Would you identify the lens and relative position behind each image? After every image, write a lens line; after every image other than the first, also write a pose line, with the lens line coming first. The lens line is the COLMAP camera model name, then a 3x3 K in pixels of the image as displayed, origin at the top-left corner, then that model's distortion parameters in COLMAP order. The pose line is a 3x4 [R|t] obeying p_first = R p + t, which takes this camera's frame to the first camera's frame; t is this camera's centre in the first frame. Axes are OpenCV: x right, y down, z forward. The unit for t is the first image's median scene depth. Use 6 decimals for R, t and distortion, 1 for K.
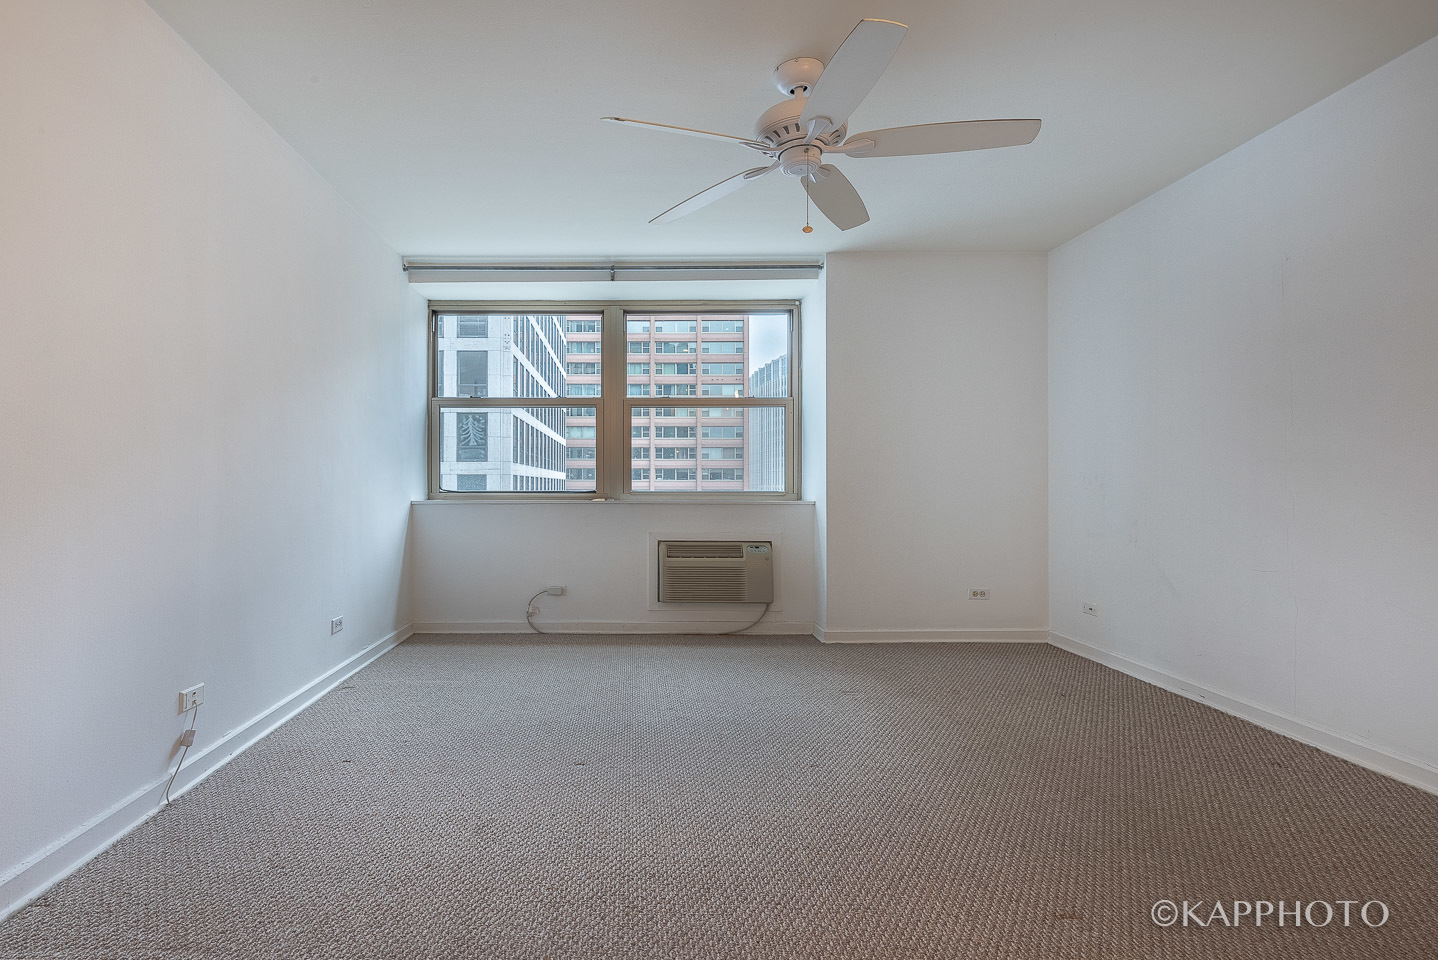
lens RADIAL K [[662.4, 0, 695.8], [0, 662.4, 482.8], [0, 0, 1]] dist [-0.000124, -0.001492]
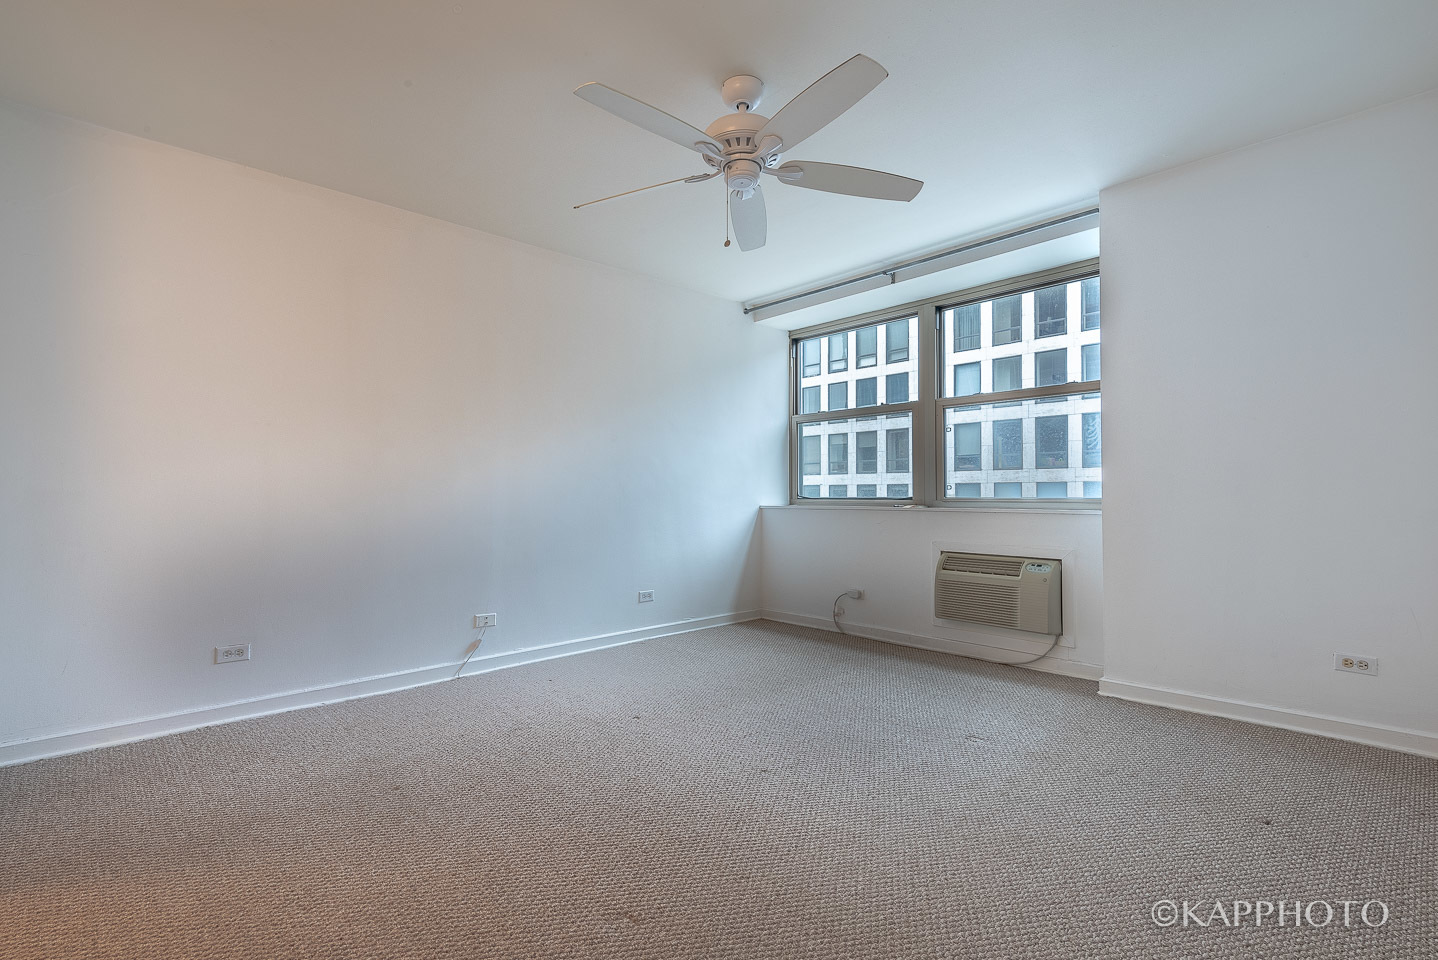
lens RADIAL K [[662.4, 0, 695.8], [0, 662.4, 482.8], [0, 0, 1]] dist [-0.000124, -0.001492]
pose [[0.693964, -0.013990, -0.719874, 0.378862], [0.003948, 0.999870, -0.015625, 0.005073], [0.719999, 0.008002, 0.693929, 0.109678]]
